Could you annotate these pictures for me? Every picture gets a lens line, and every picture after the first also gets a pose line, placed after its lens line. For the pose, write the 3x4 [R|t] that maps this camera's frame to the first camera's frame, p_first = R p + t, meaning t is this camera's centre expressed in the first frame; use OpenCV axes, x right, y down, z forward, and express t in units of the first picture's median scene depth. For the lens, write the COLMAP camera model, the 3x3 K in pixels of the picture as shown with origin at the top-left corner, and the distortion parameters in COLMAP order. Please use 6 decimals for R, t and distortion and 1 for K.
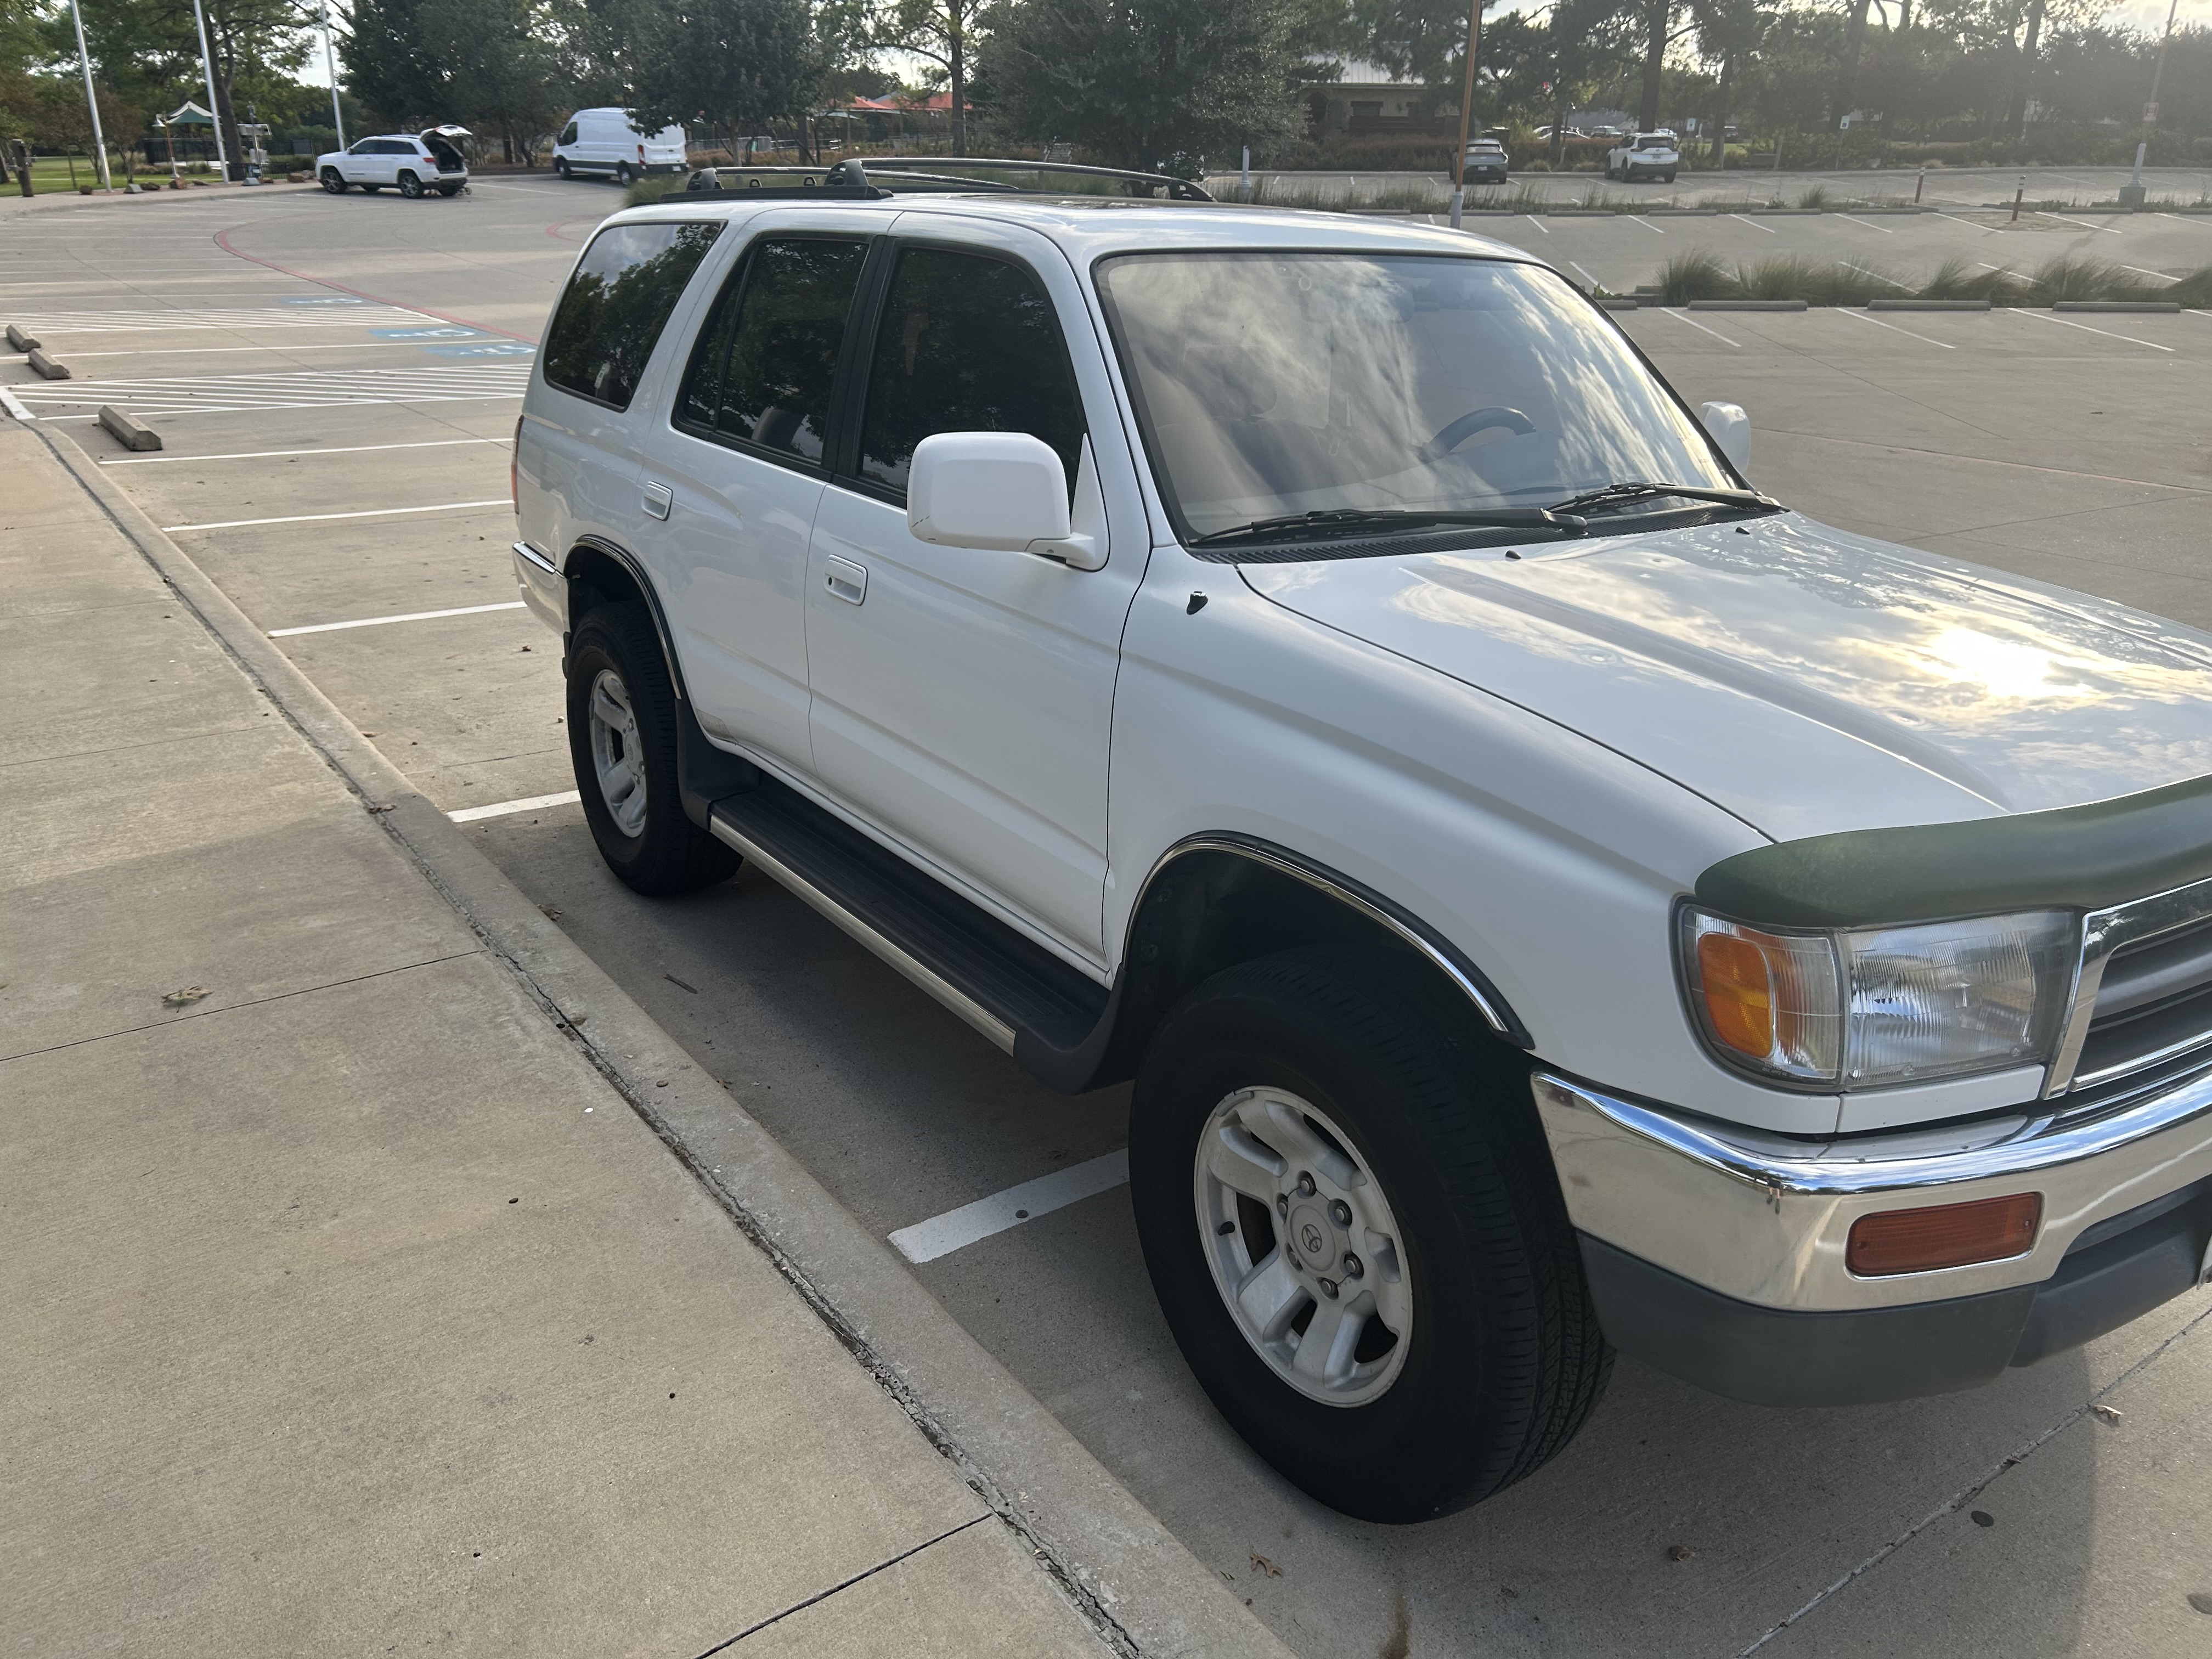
lens RADIAL K [[1724.5, 0, 1106.0], [0, 1724.5, 829.5], [0, 0, 1]] dist [0.036192, -0.001962]
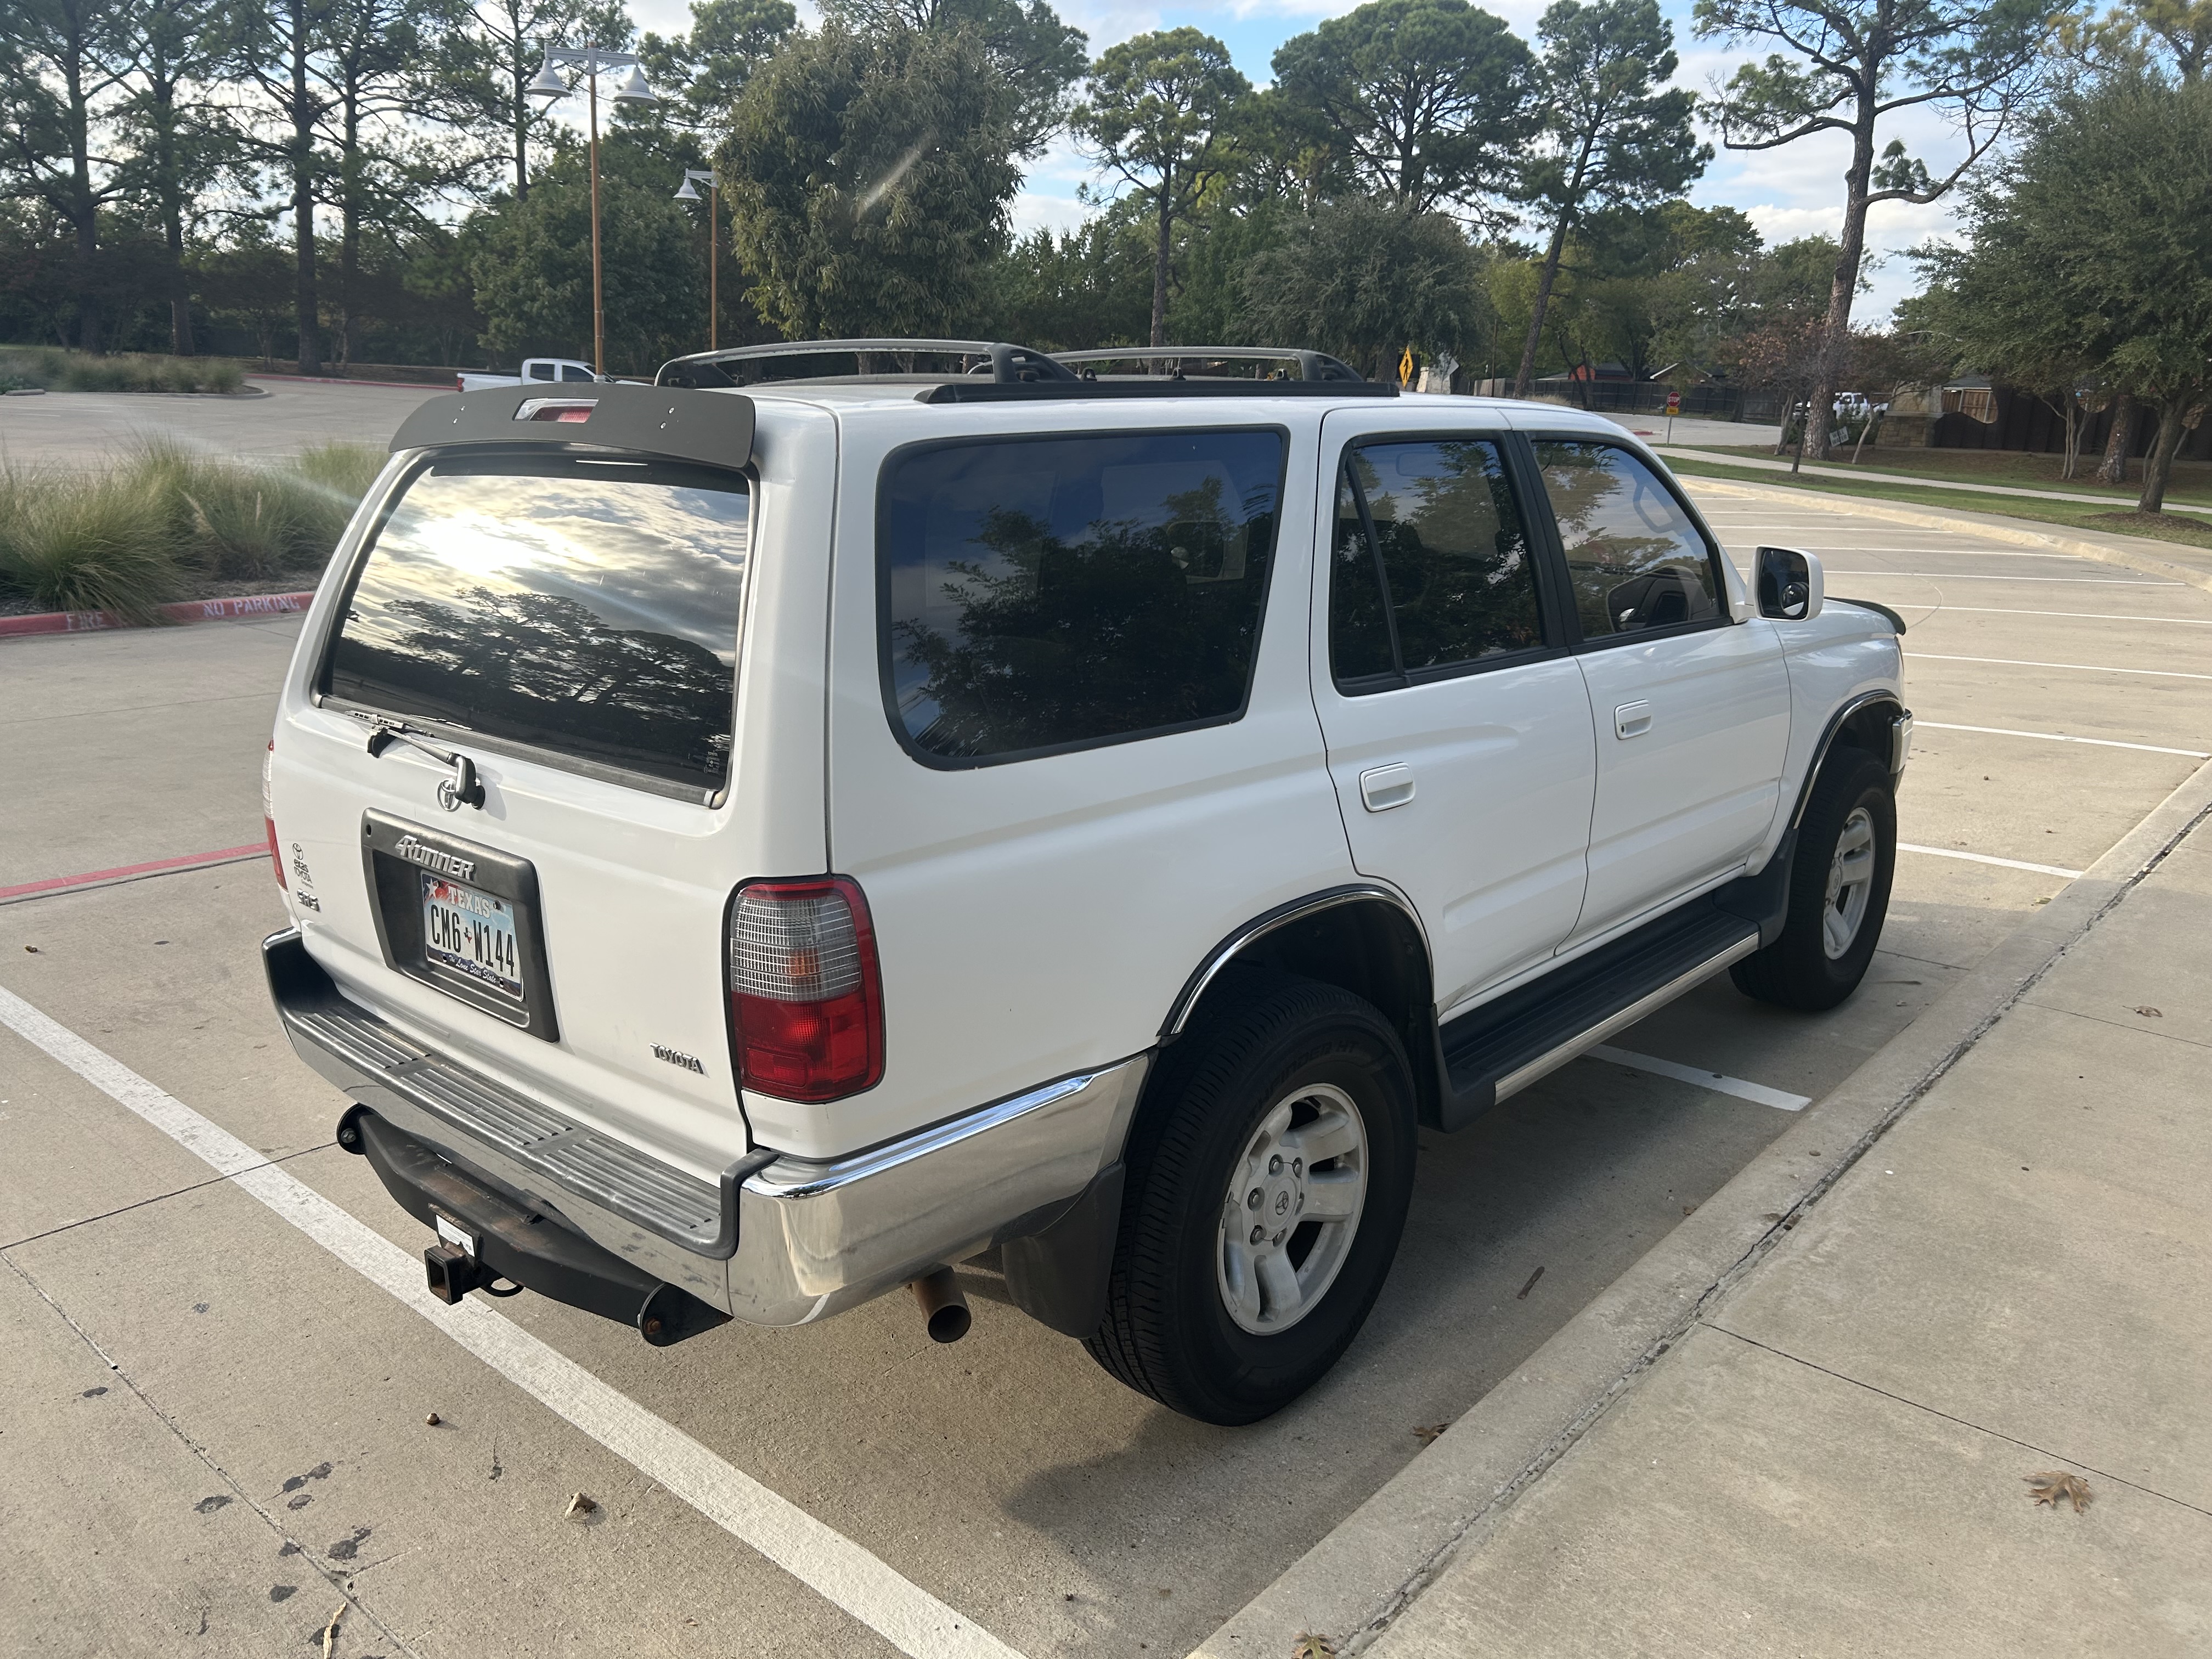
lens RADIAL K [[1619.6, 0, 1101.6], [0, 1619.6, 802.6], [0, 0, 1]] dist [0.006305, -0.005342]
pose [[-0.235064, -0.228131, 0.944829, -1.076821], [0.312398, 0.902758, 0.295695, -0.514628], [-0.920409, 0.364670, -0.140938, 1.457452]]
